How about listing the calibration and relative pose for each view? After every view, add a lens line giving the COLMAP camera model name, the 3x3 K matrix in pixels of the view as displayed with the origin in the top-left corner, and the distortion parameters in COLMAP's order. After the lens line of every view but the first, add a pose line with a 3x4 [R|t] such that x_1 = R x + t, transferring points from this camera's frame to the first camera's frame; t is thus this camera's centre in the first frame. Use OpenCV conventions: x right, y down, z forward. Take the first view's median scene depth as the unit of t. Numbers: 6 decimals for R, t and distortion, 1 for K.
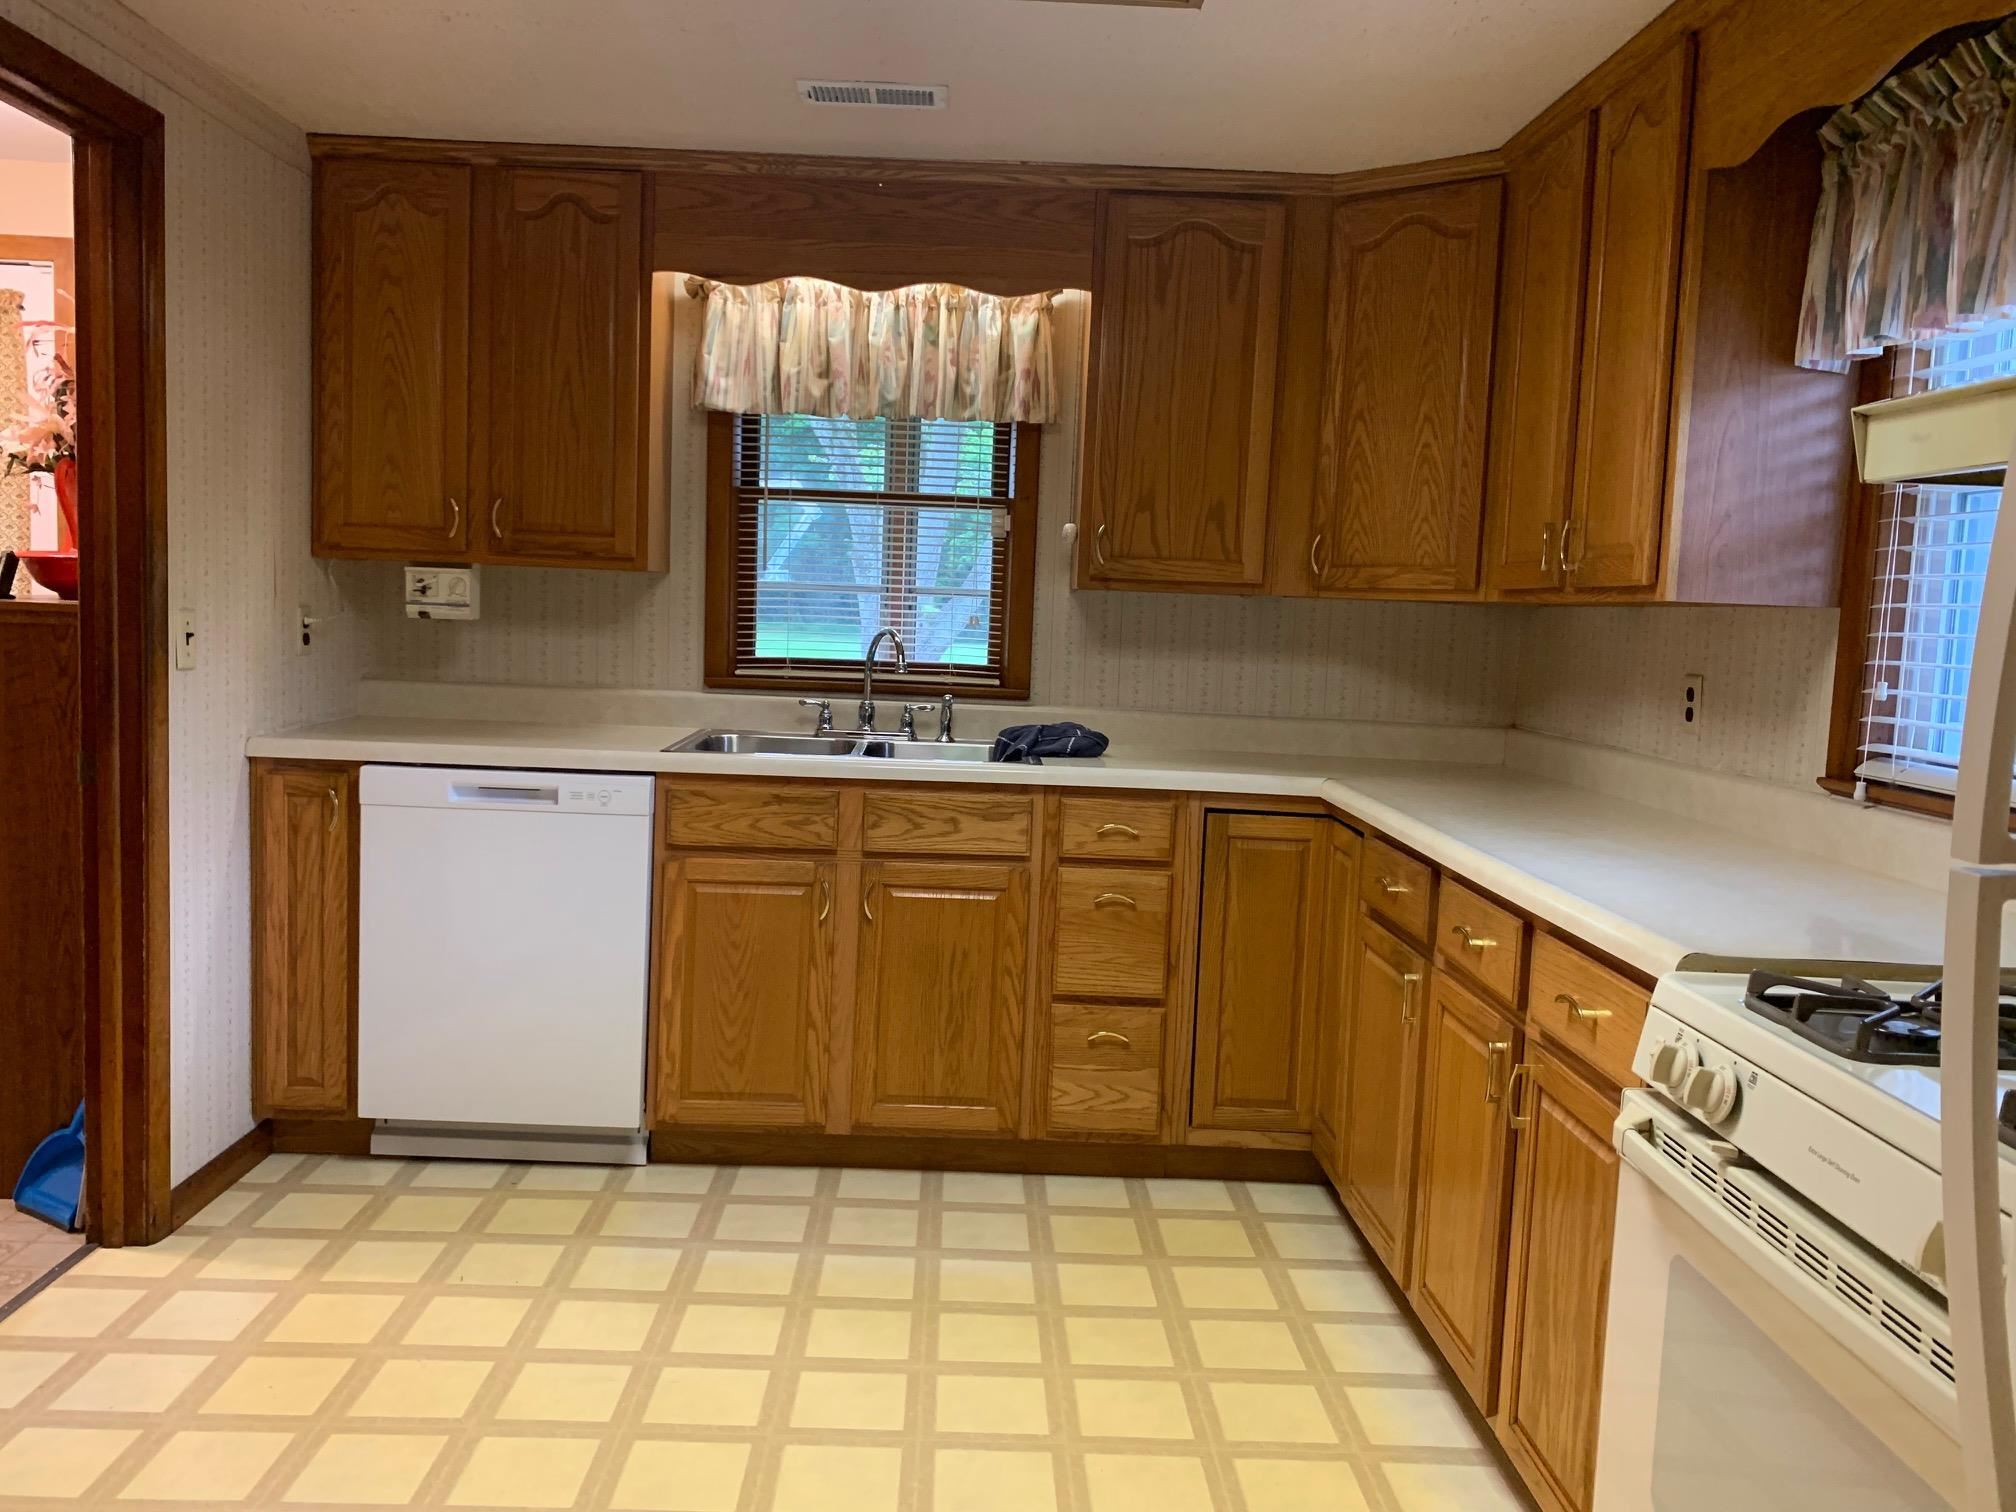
lens RADIAL K [[1542.4, 0, 995.0], [0, 1542.4, 750.5], [0, 0, 1]] dist [0.010887, -0.024234]
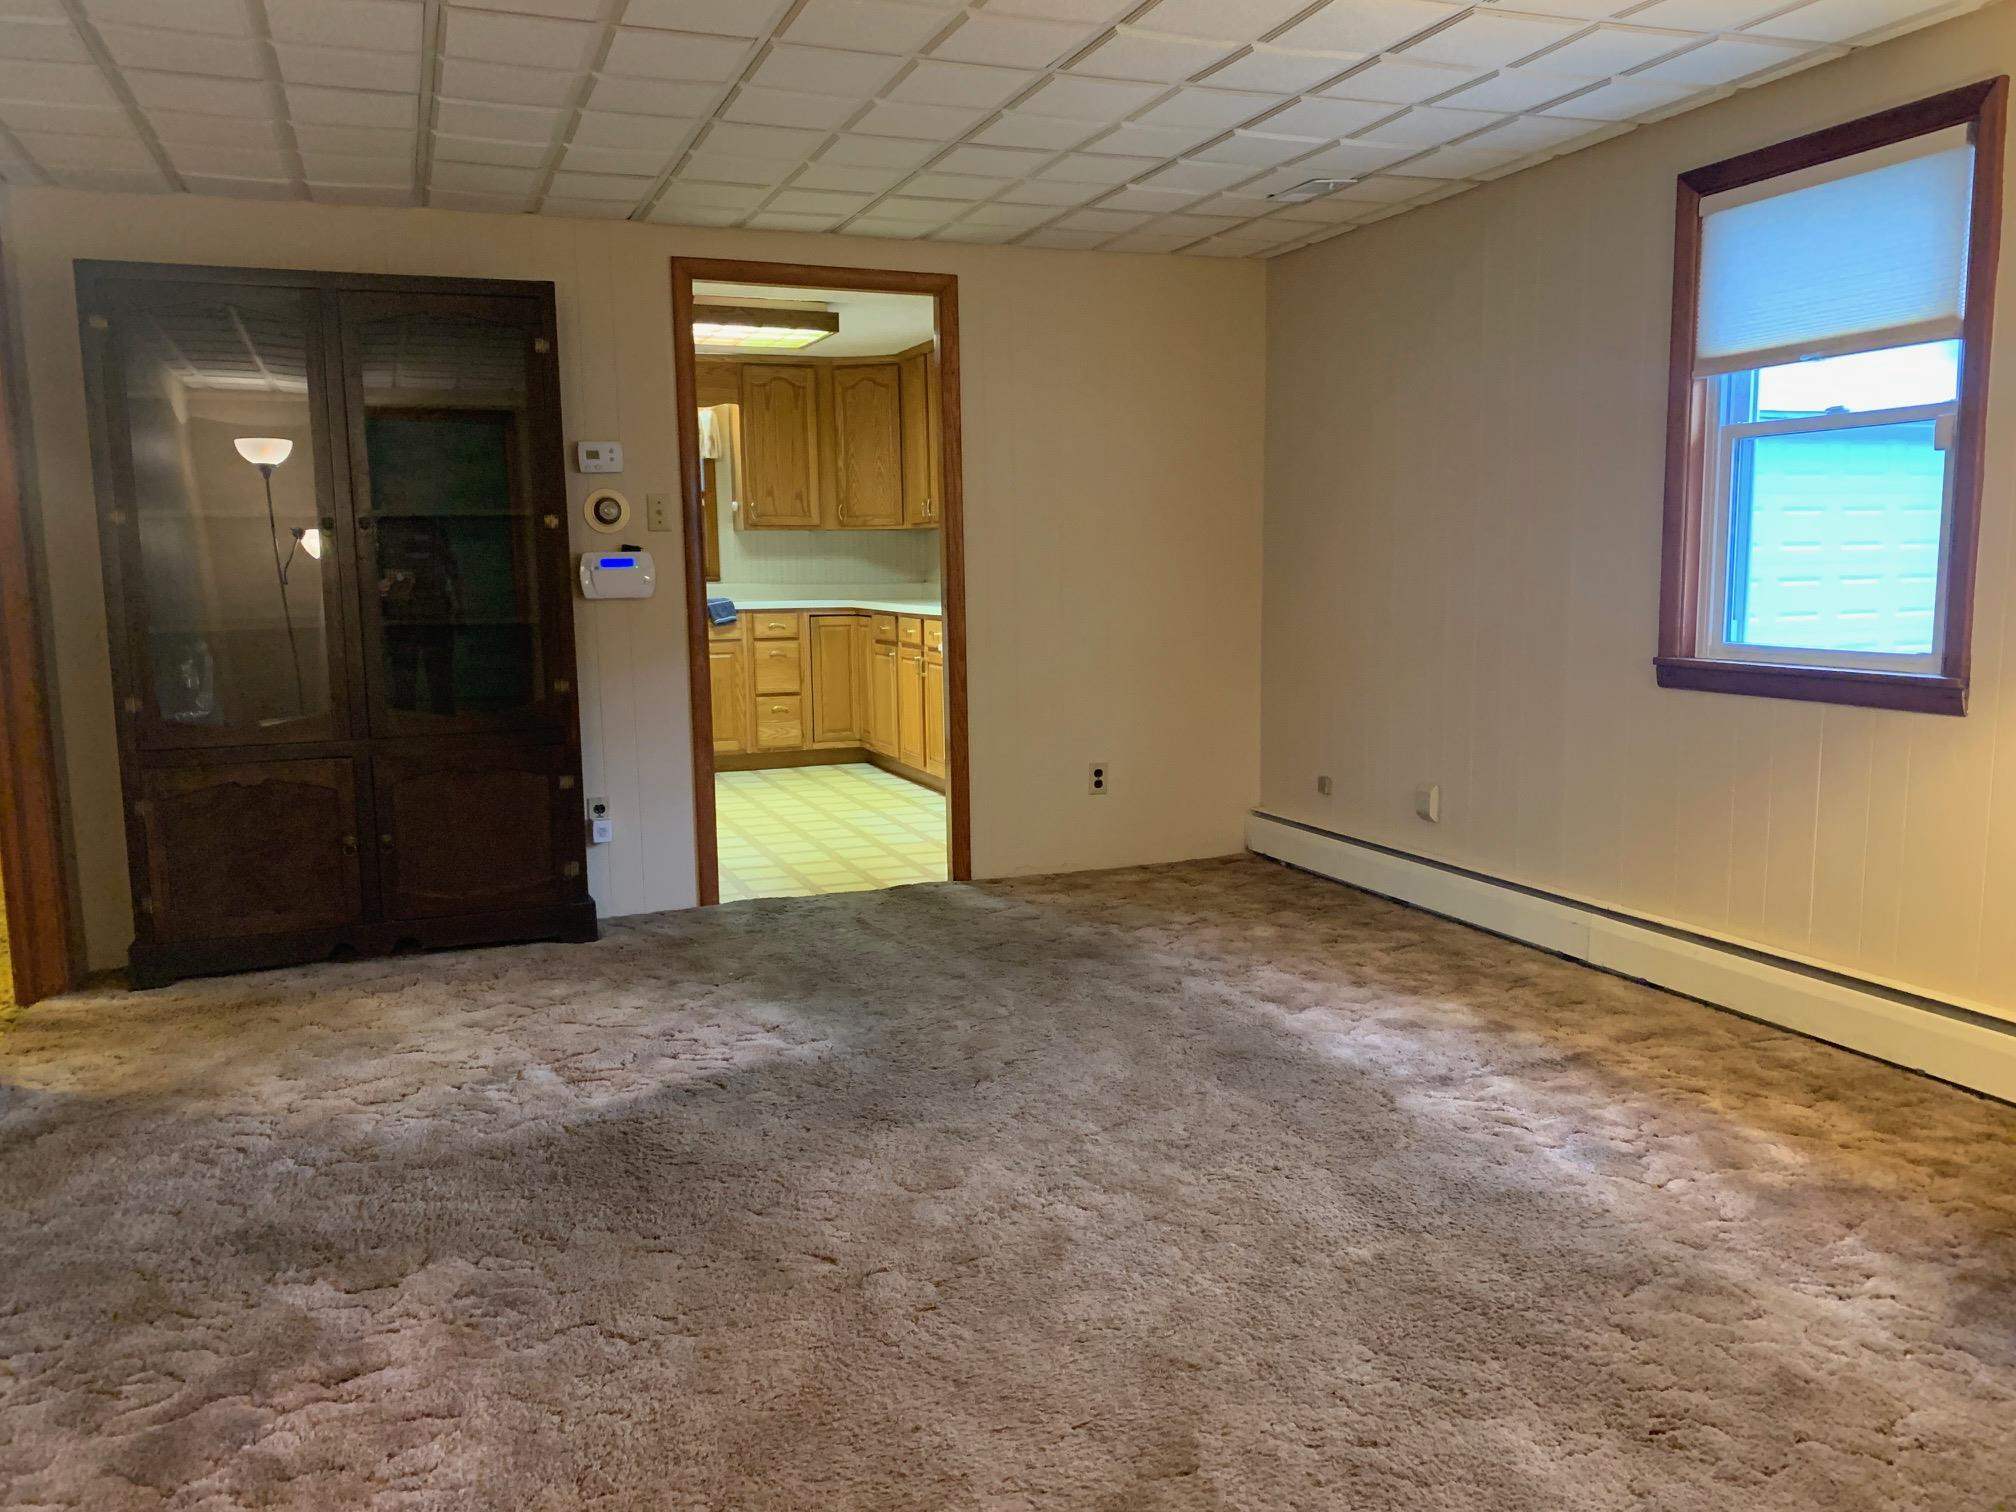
lens RADIAL K [[1545.2, 0, 1070.4], [0, 1545.2, 755.5], [0, 0, 1]] dist [0.055521, -0.002359]
pose [[0.926787, -0.102855, 0.361230, -0.407832], [0.087628, 0.994444, 0.058333, 0.155842], [-0.365223, -0.022409, 0.930650, -1.524294]]
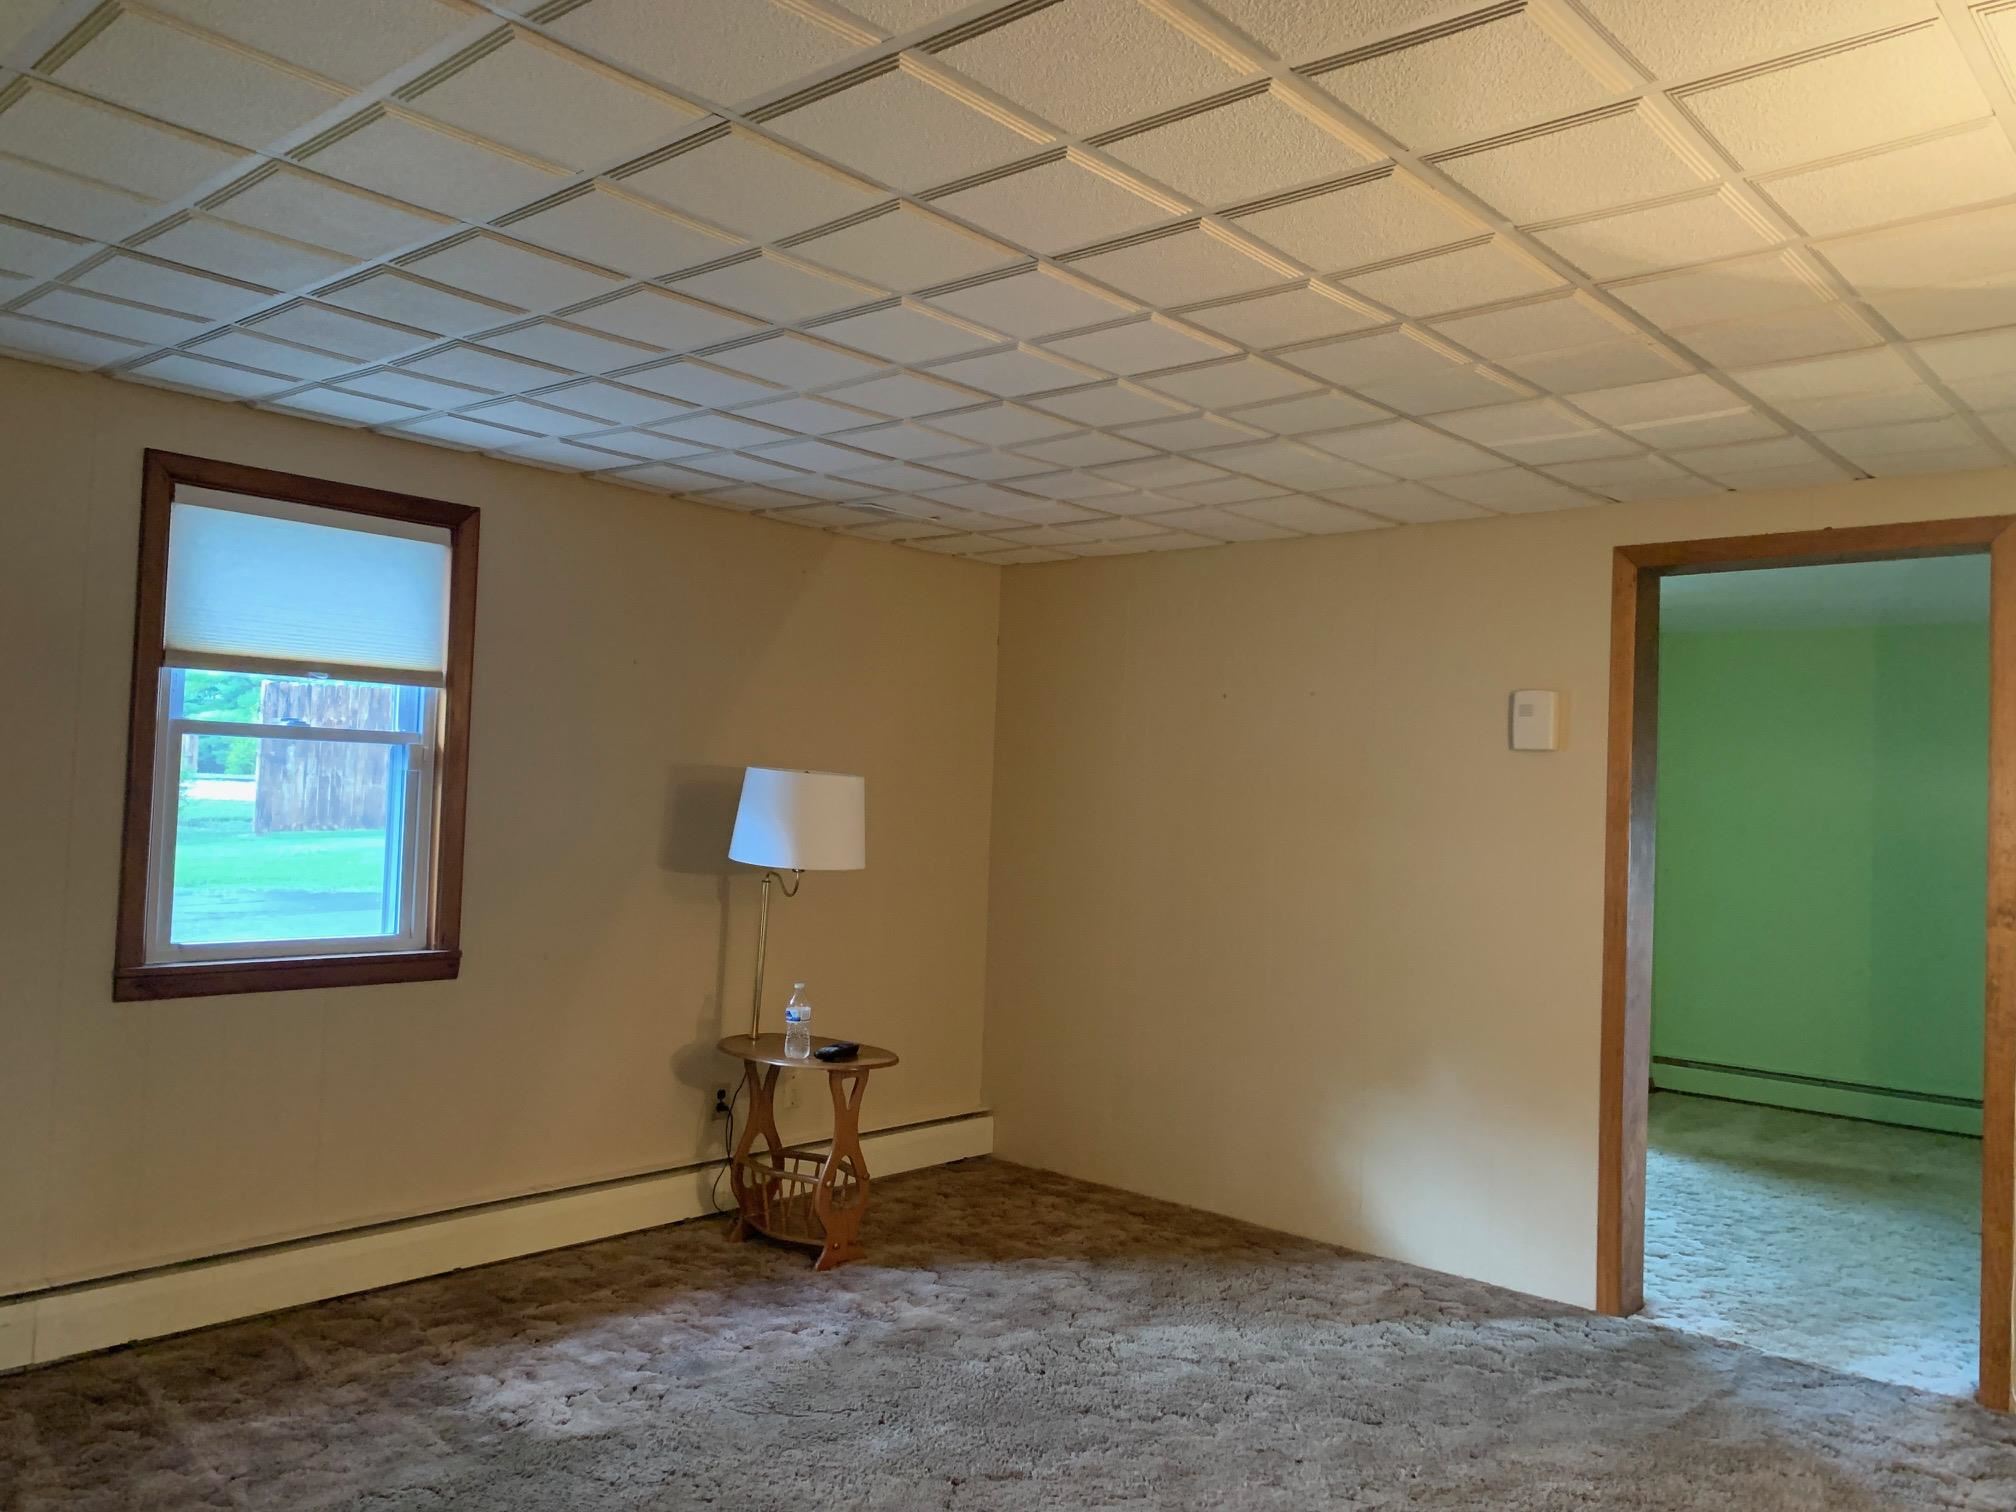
lens RADIAL K [[1558.1, 0, 1001.0], [0, 1558.1, 735.9], [0, 0, 1]] dist [0.045785, -0.050927]
pose [[-0.725120, -0.039751, 0.687474, -0.704418], [-0.003984, 0.998558, 0.053536, -0.022870], [-0.688611, 0.036081, -0.724233, -0.238629]]
